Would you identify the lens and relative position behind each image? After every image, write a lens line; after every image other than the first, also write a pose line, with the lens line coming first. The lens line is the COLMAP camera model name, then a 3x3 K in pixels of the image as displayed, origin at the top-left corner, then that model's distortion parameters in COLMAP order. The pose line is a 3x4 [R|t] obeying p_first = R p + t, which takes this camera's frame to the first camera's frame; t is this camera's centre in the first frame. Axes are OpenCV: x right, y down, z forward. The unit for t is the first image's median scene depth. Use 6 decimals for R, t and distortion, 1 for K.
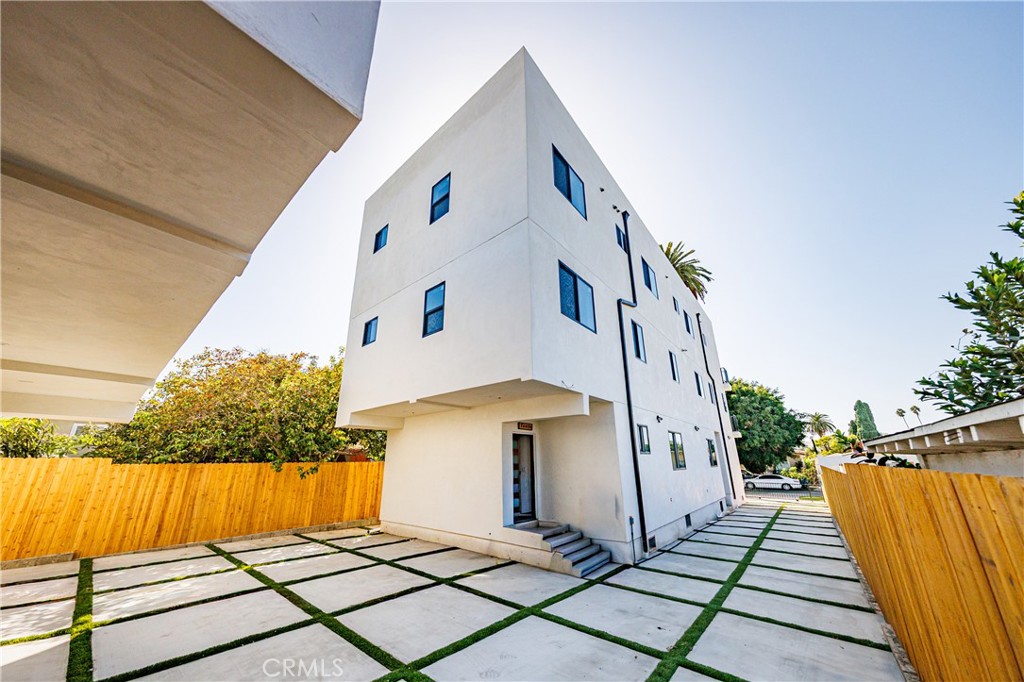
lens RADIAL K [[339.4, 0, 509.1], [0, 339.4, 364.3], [0, 0, 1]] dist [-0.000444, 0.000016]
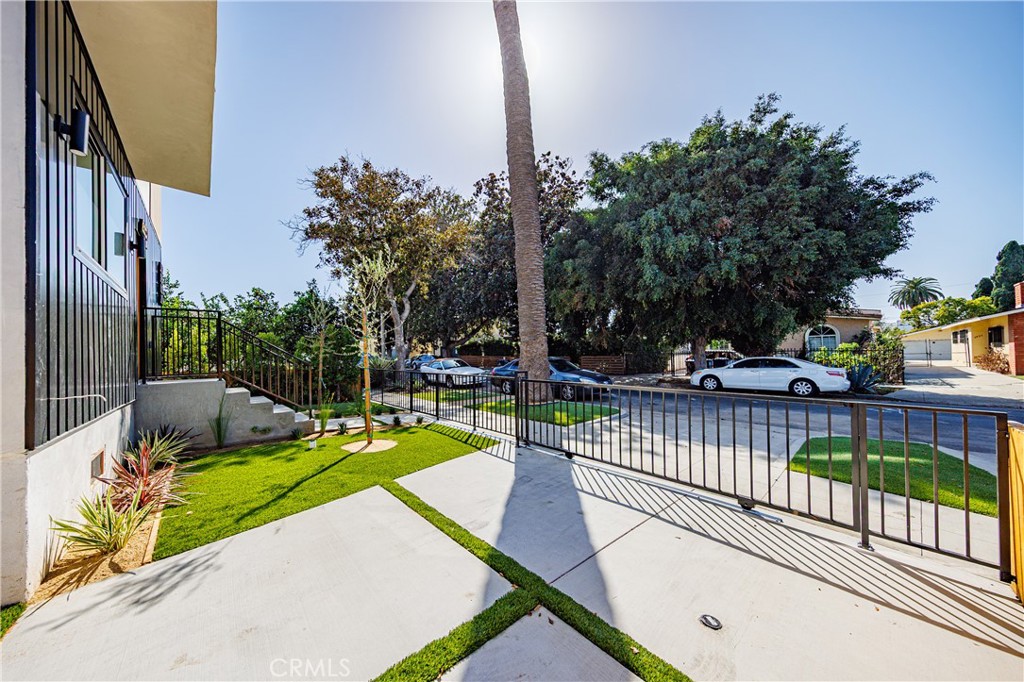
lens RADIAL K [[334.4, 0, 487.2], [0, 334.4, 355.7], [0, 0, 1]] dist [0.000465, 0.000066]
pose [[0.986785, -0.009767, -0.161740, 0.526468], [0.054323, 0.960355, 0.273437, 0.204564], [0.152657, -0.278610, 0.948194, 0.597521]]
